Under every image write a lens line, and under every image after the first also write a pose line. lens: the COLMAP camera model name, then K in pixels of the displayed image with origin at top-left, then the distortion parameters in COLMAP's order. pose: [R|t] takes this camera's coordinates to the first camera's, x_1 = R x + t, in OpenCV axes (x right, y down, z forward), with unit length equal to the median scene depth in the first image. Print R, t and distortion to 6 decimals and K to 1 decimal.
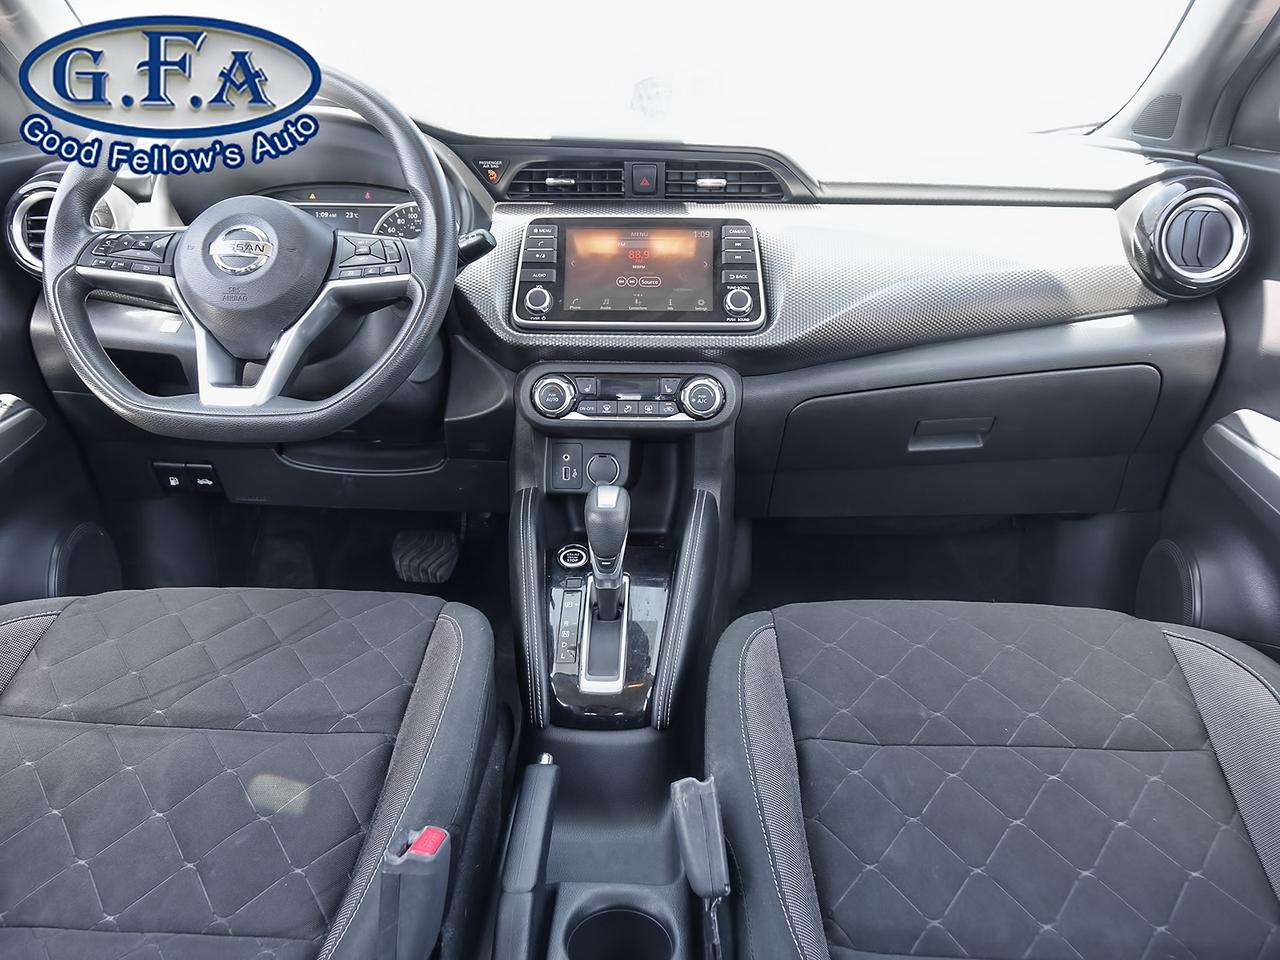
lens RADIAL K [[989.1, 0, 640.0], [0, 989.1, 480.0], [0, 0, 1]] dist [-0.007314, -0.000422]
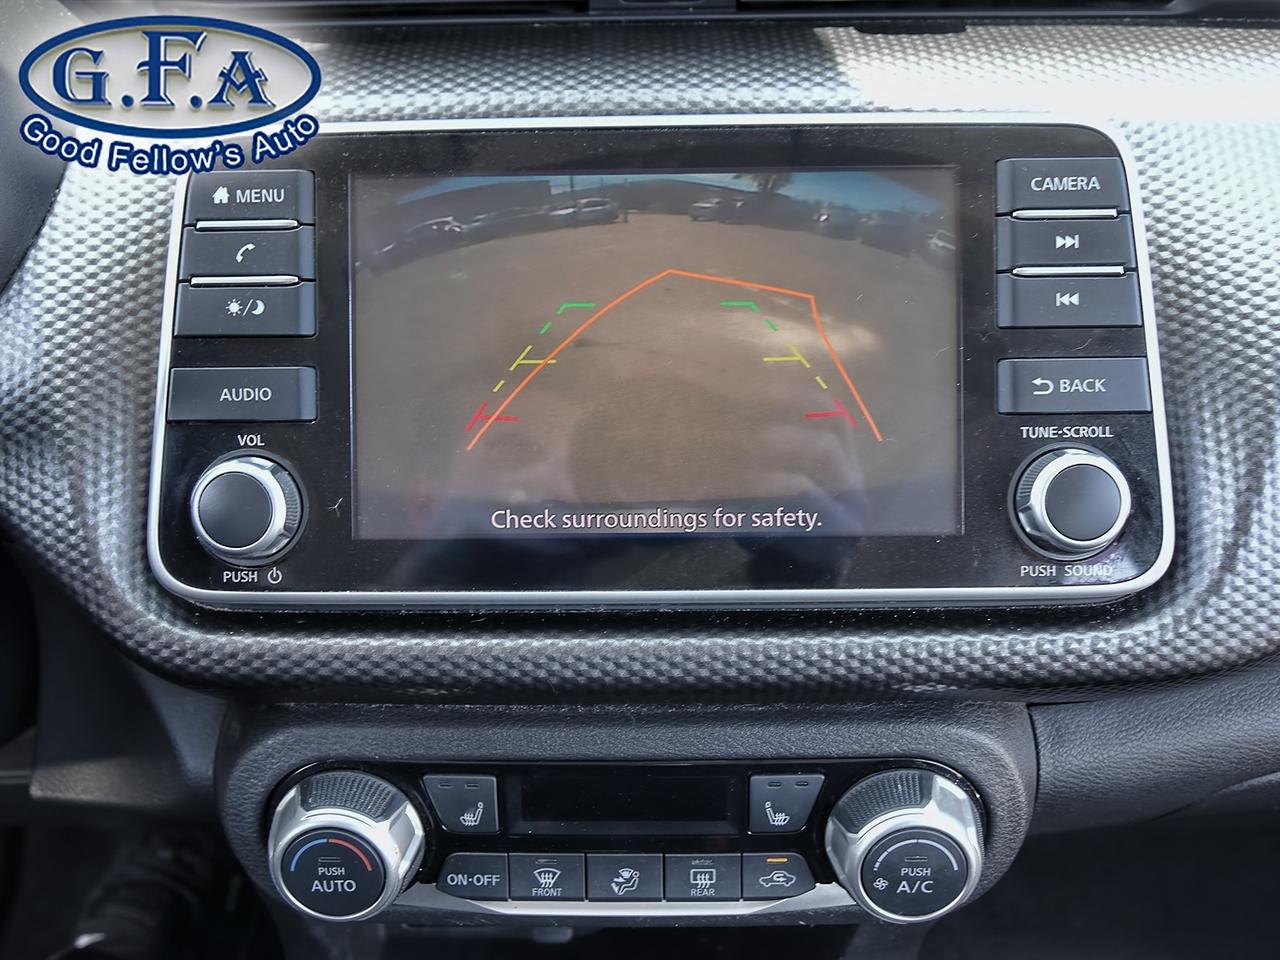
lens RADIAL K [[1121.2, 0, 640.0], [0, 1121.2, 480.0], [0, 0, 1]] dist [-0.002335, -0.003280]
pose [[0.999633, -0.026528, 0.005492, -0.007082], [0.024788, 0.977479, 0.209573, -0.240644], [-0.010927, -0.209360, 0.977778, 0.721978]]
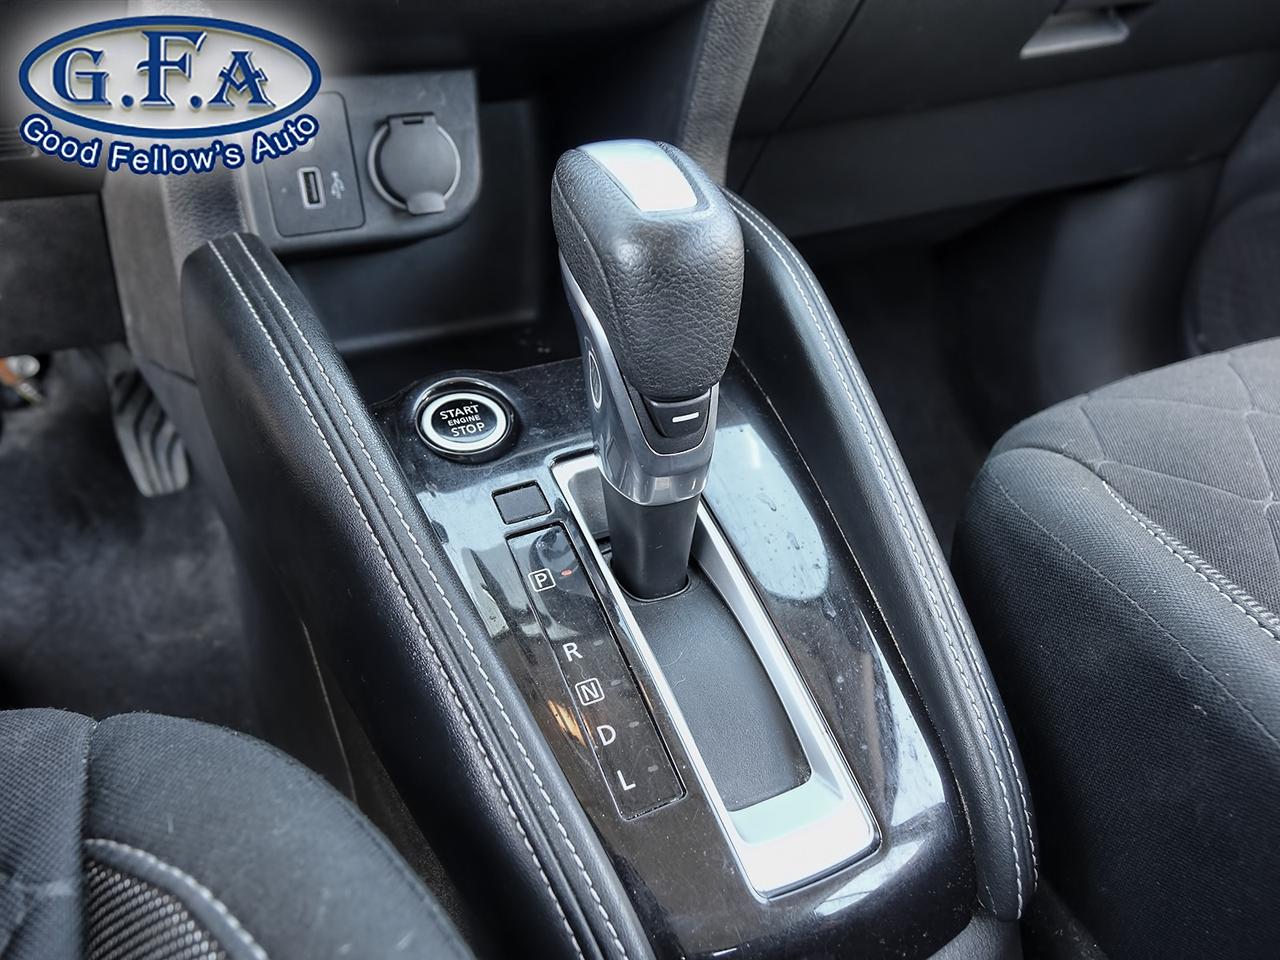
lens RADIAL K [[989.1, 0, 640.0], [0, 989.1, 480.0], [0, 0, 1]] dist [-0.007314, -0.000422]
pose [[0.889273, -0.235683, 0.391978, -0.145574], [0.150060, 0.959918, 0.236728, 0.029980], [-0.432060, -0.151696, 0.888995, 0.683798]]
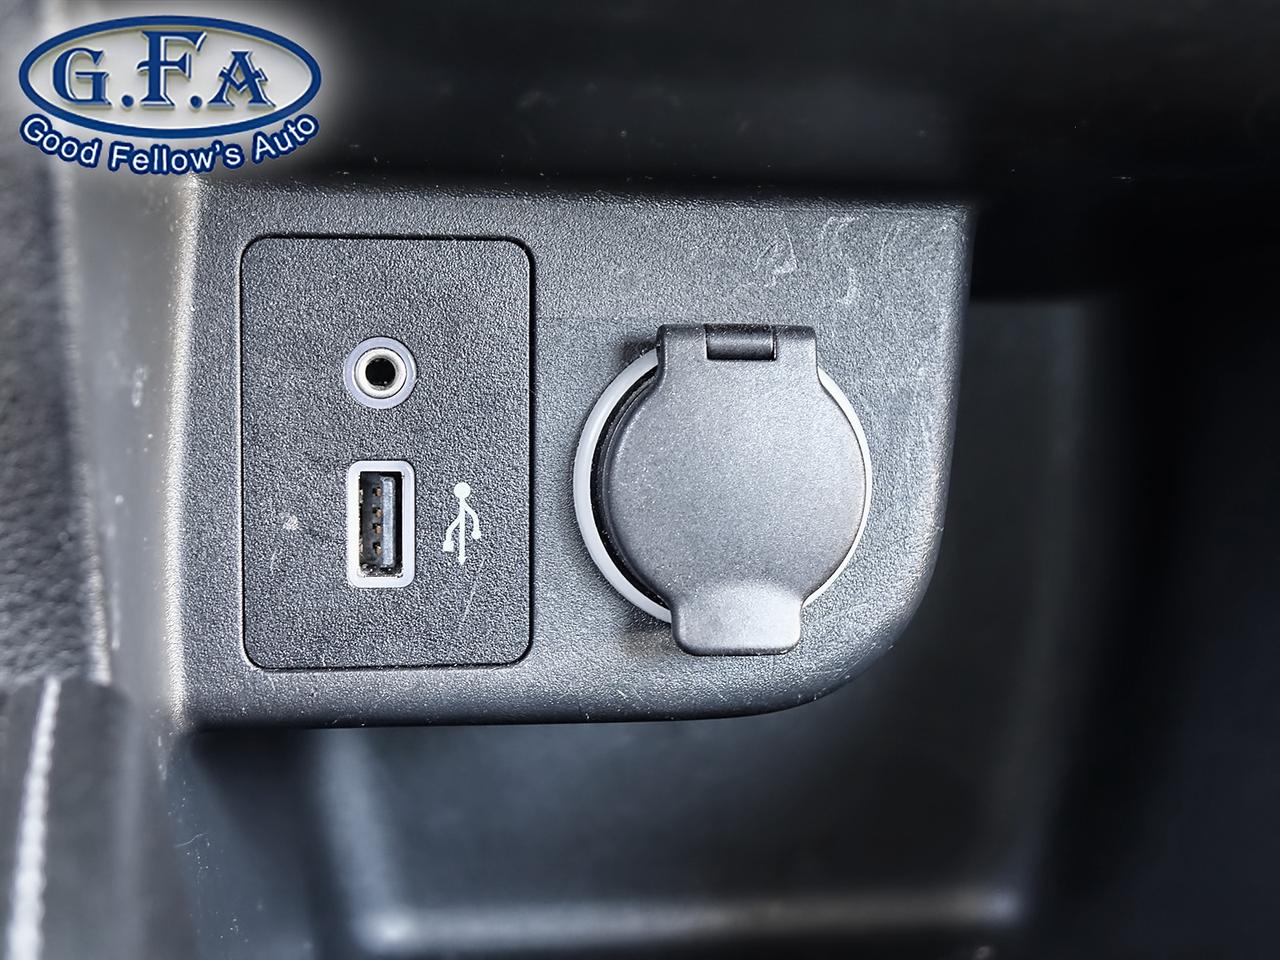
lens RADIAL K [[2026.6, 0, 640.0], [0, 2026.6, 480.0], [0, 0, 1]] dist [-0.001752, -0.013656]
pose [[0.984482, -0.018960, 0.174456, -0.093329], [0.024232, 0.999310, -0.028137, -0.005019], [-0.173802, 0.031927, 0.984263, 0.855966]]
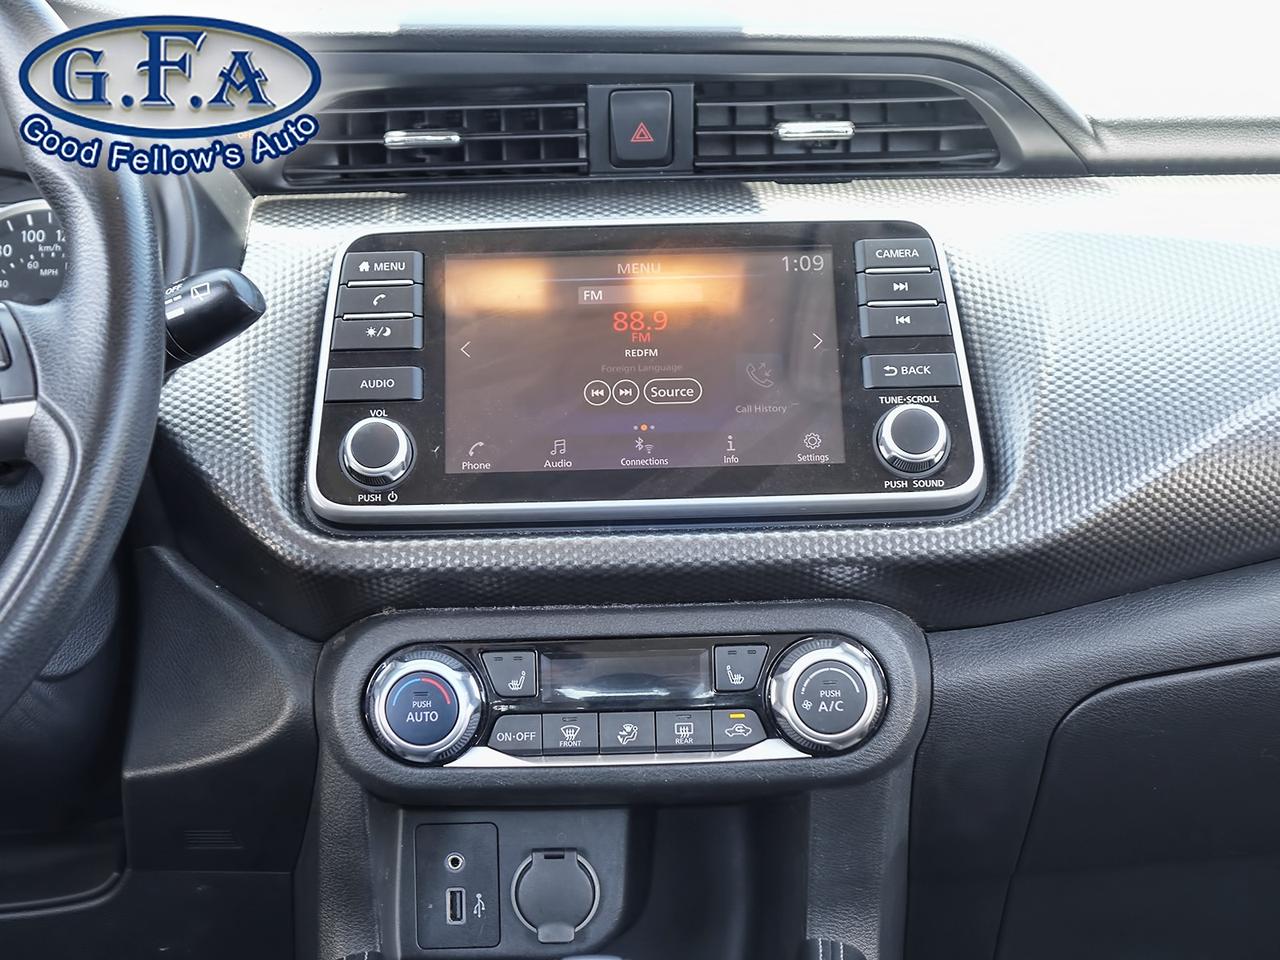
lens RADIAL K [[2314.4, 0, 634.2], [0, 2314.4, 480.8], [0, 0, 1]] dist [-0.014892, -0.014973]
pose [[0.998662, -0.033341, 0.039537, -0.040531], [0.038584, 0.989360, -0.140280, -0.043778], [-0.034439, 0.141617, 0.989322, 0.134711]]
